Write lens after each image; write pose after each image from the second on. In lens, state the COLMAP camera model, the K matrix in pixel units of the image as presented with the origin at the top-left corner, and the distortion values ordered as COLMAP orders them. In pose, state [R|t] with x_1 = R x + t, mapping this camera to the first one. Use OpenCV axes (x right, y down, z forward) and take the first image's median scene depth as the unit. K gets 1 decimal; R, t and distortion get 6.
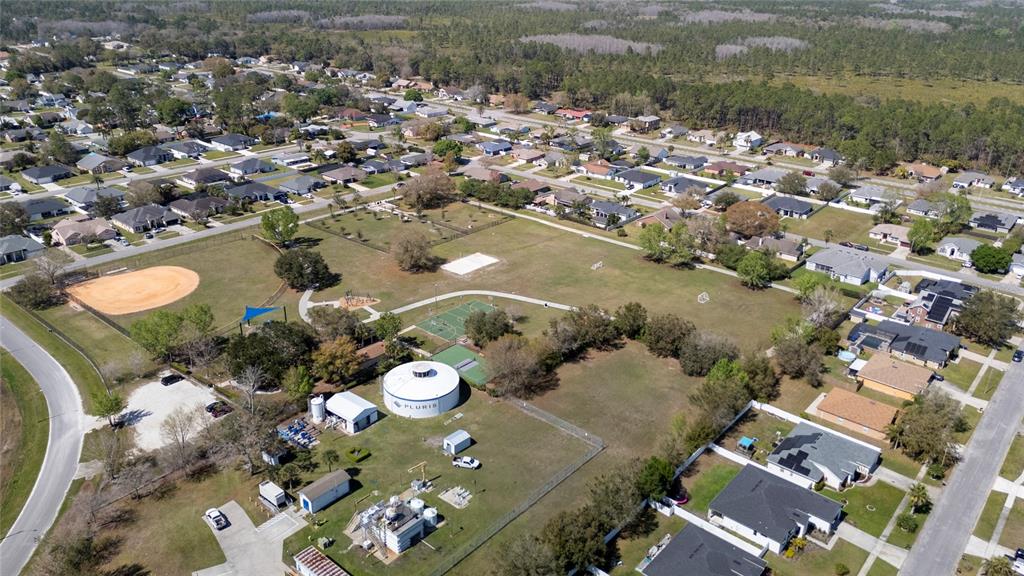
lens RADIAL K [[741.4, 0, 512.0], [0, 741.4, 288.0], [0, 0, 1]] dist [0.091555, -0.106836]
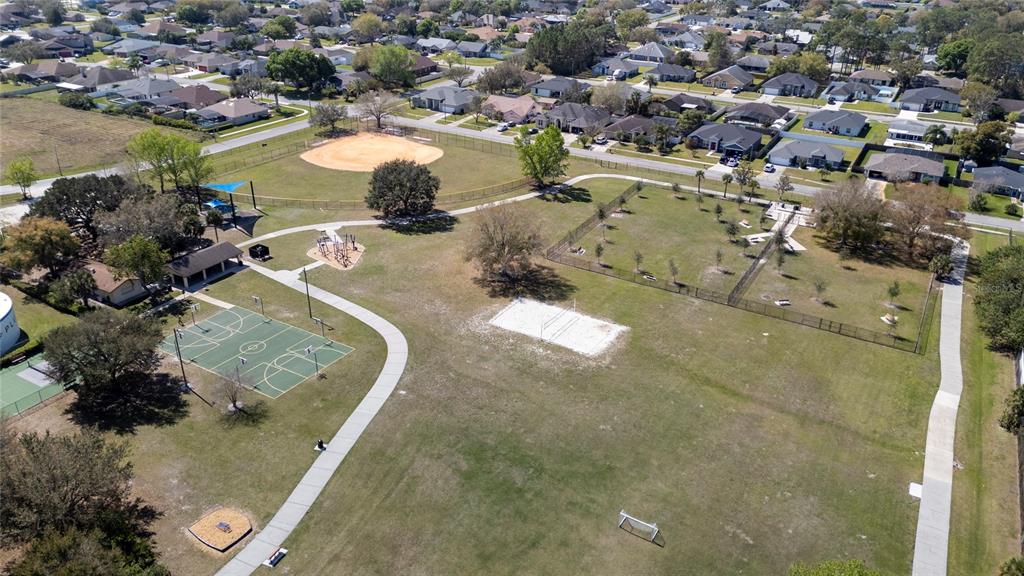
lens RADIAL K [[741.4, 0, 512.0], [0, 741.4, 288.0], [0, 0, 1]] dist [0.091555, -0.106836]
pose [[0.180817, 0.415063, -0.891644, 0.296423], [-0.406760, 0.856979, 0.316439, -0.165345], [0.895461, 0.305468, 0.323788, 0.740285]]
